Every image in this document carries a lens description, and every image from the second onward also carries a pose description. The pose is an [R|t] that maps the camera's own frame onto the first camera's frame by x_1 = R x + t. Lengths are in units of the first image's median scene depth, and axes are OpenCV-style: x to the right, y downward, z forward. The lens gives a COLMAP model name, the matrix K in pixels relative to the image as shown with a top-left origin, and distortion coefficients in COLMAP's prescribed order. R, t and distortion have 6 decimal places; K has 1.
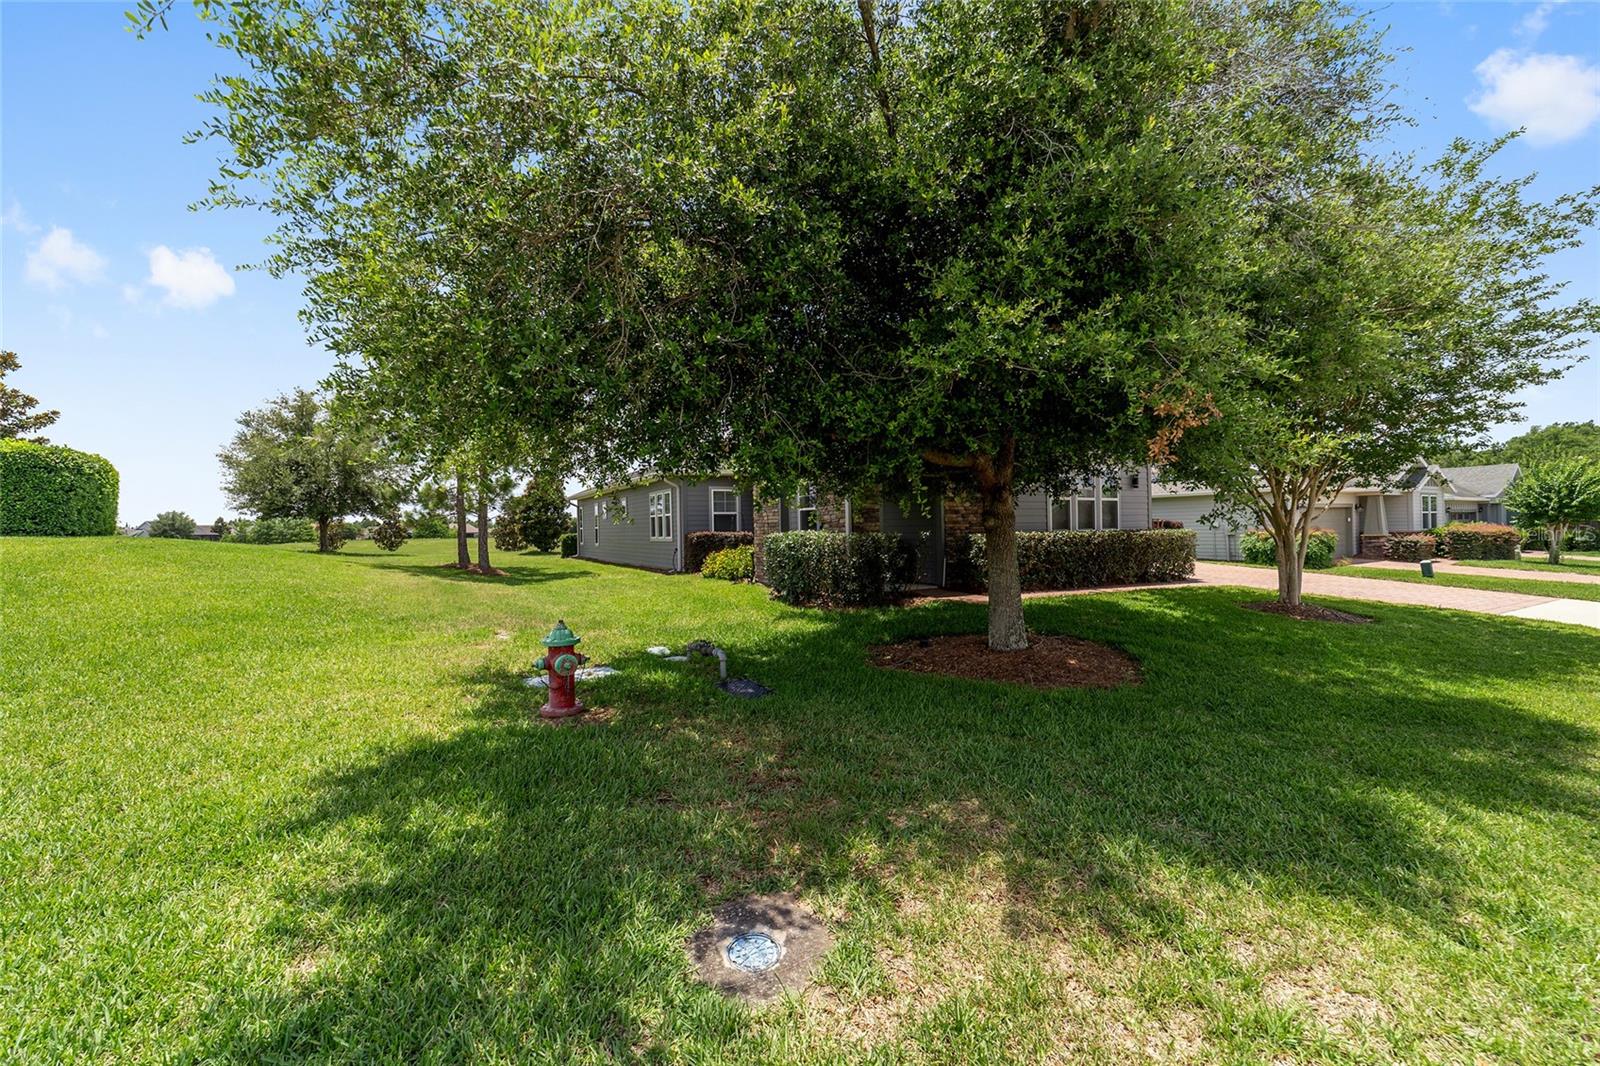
lens RADIAL K [[619.6, 0, 800.0], [0, 619.6, 533.0], [0, 0, 1]] dist [-0.000554, -0.000008]
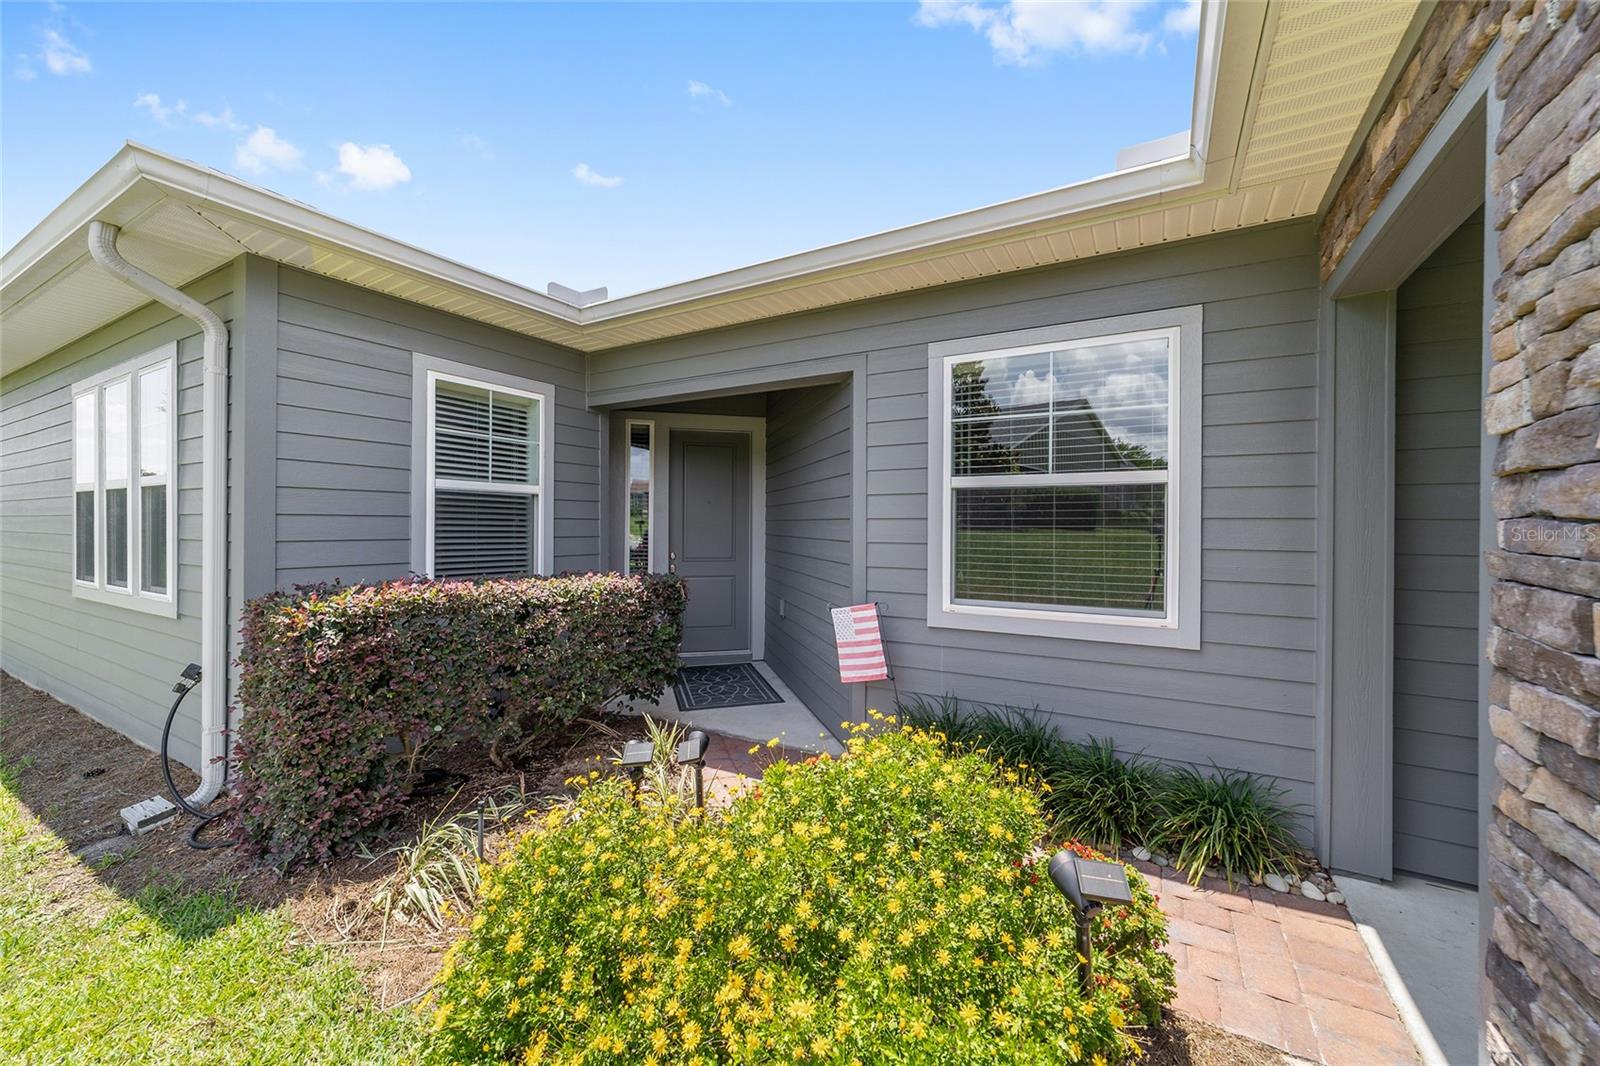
lens RADIAL K [[619.6, 0, 800.0], [0, 619.6, 533.0], [0, 0, 1]] dist [-0.000554, -0.000008]
pose [[0.872233, 0.012292, 0.488935, -0.129204], [-0.013866, 0.999904, -0.000402, -0.016001], [-0.488893, -0.006429, 0.872320, 0.725985]]
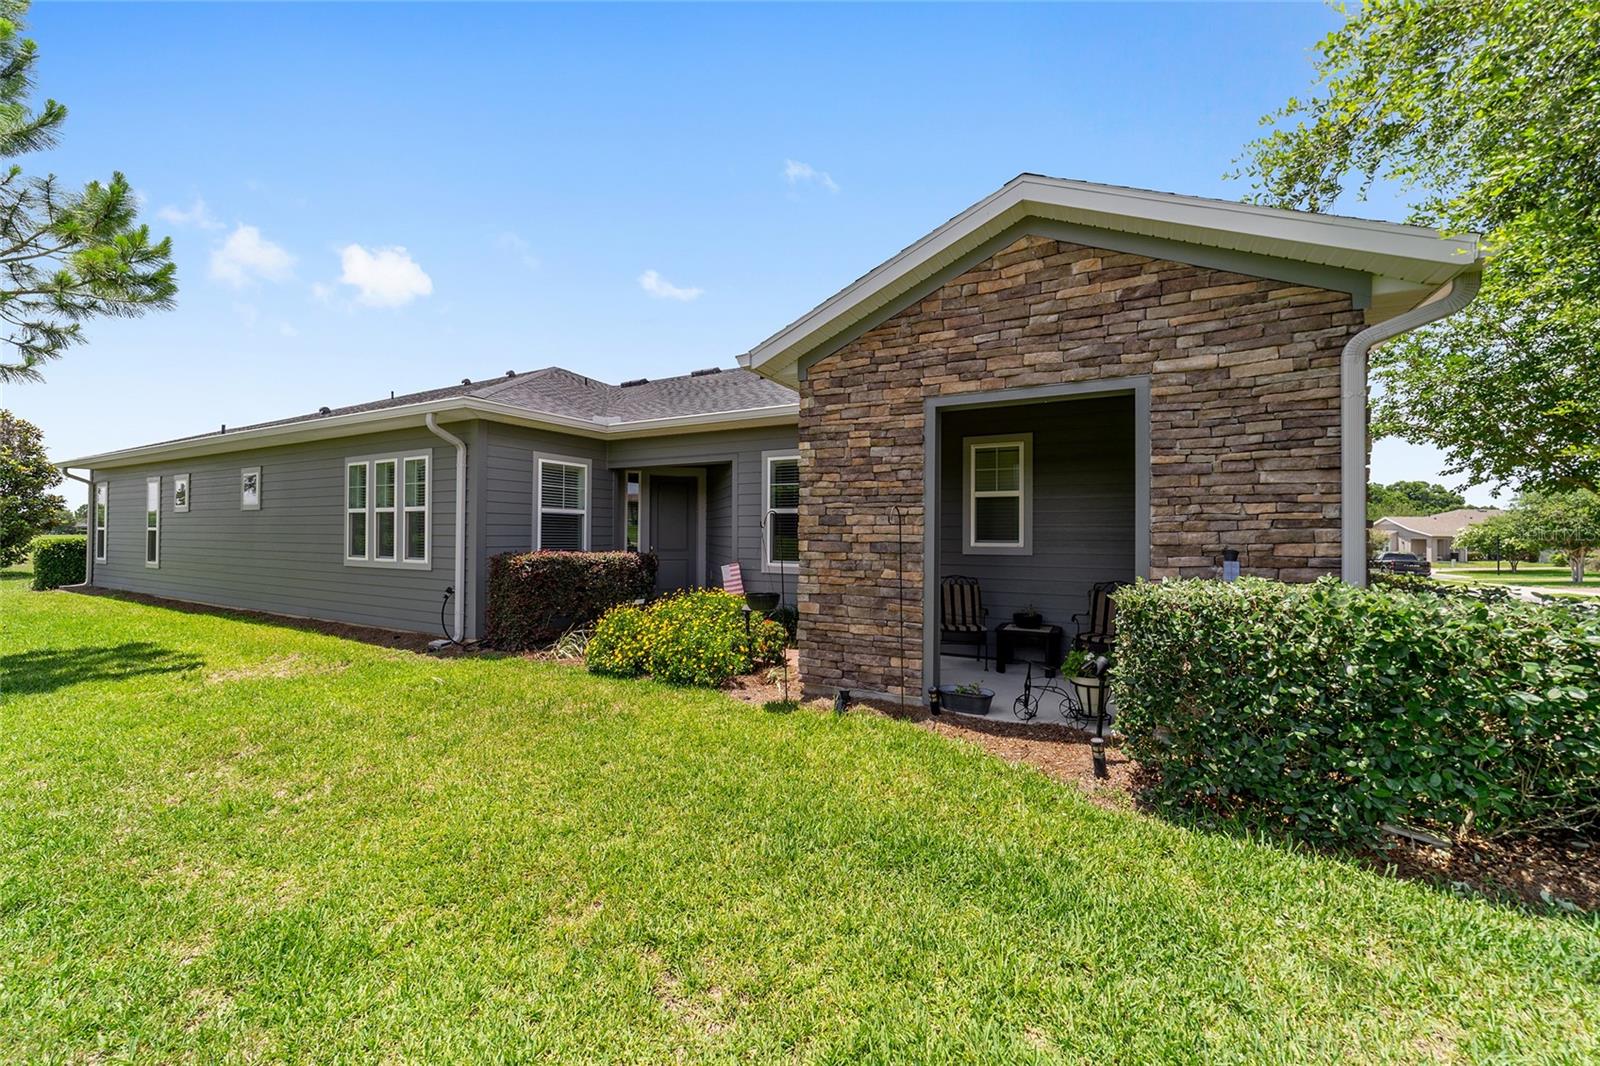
lens RADIAL K [[619.6, 0, 800.0], [0, 619.6, 533.0], [0, 0, 1]] dist [-0.000554, -0.000008]
pose [[0.858782, 0.019413, 0.511974, -0.203057], [-0.014285, 0.999801, -0.013949, -0.010694], [-0.512143, 0.004666, 0.858888, 0.484680]]
